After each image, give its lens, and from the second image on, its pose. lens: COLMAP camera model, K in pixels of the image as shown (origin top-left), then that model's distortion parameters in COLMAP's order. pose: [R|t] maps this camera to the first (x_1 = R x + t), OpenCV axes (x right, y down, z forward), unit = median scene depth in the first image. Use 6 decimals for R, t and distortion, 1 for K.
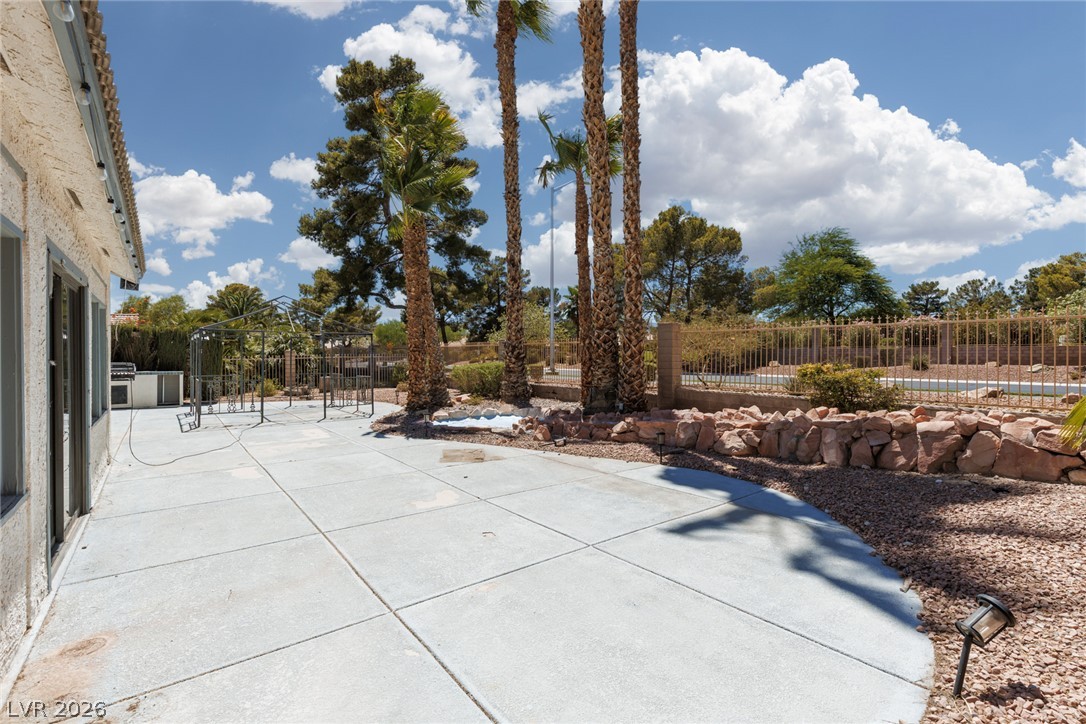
lens RADIAL K [[486.4, 0, 545.7], [0, 486.4, 359.1], [0, 0, 1]] dist [0.003585, 0.000373]
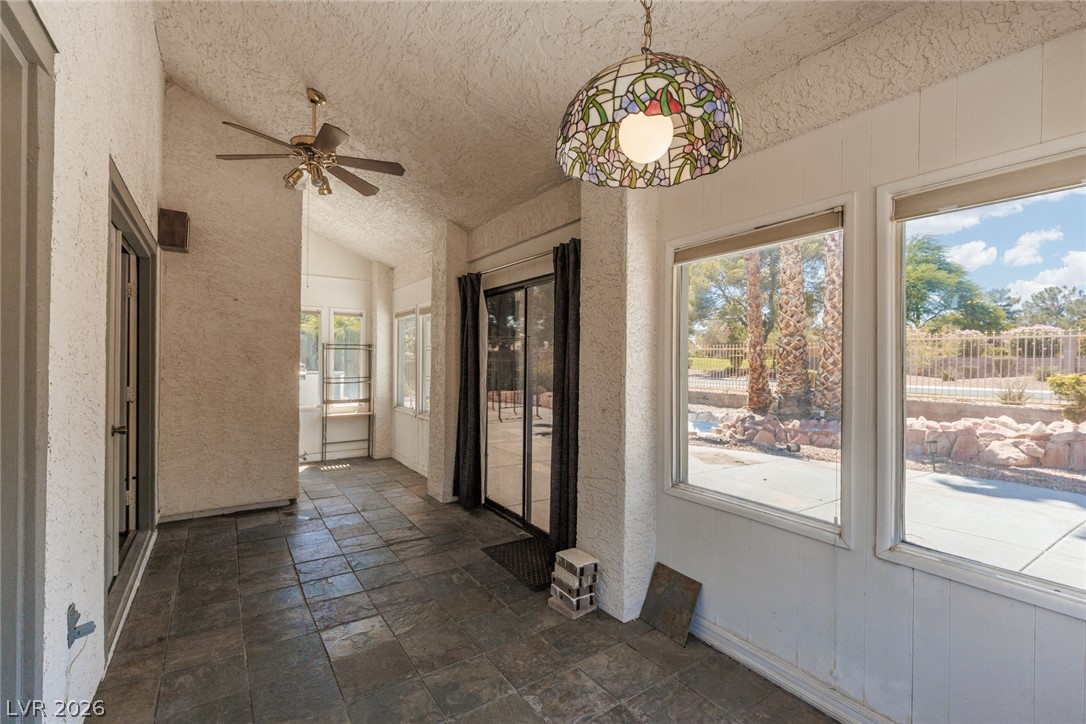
lens RADIAL K [[486.4, 0, 545.8], [0, 486.4, 361.0], [0, 0, 1]] dist [0.003585, 0.000373]
pose [[0.998264, 0.014060, -0.057195, -0.294511], [-0.014386, 0.999882, -0.005298, 0.002140], [0.057114, 0.006111, 0.998349, -0.027072]]
